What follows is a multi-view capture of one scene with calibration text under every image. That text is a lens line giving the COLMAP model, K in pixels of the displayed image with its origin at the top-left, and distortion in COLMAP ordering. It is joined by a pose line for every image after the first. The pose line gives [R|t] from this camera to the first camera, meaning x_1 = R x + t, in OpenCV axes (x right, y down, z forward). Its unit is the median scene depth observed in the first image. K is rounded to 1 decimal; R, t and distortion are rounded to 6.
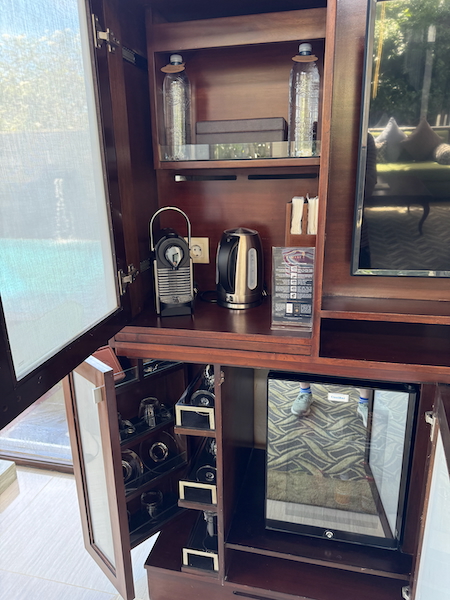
lens RADIAL K [[419.7, 0, 225.0], [0, 419.7, 300.0], [0, 0, 1]] dist [-0.000517, -0.002534]
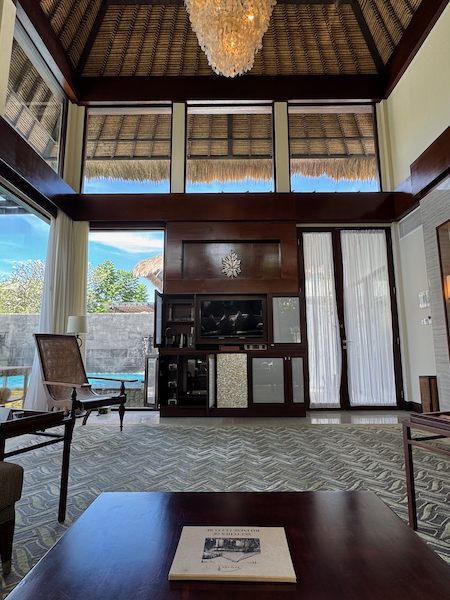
lens RADIAL K [[342.6, 0, 225.0], [0, 342.6, 300.0], [0, 0, 1]] dist [0.000247, 0.001542]
pose [[0.976313, 0.039099, 0.212801, -0.375006], [0.051286, 0.913687, -0.403169, 1.265918], [-0.210197, 0.404533, 0.890039, -3.256810]]
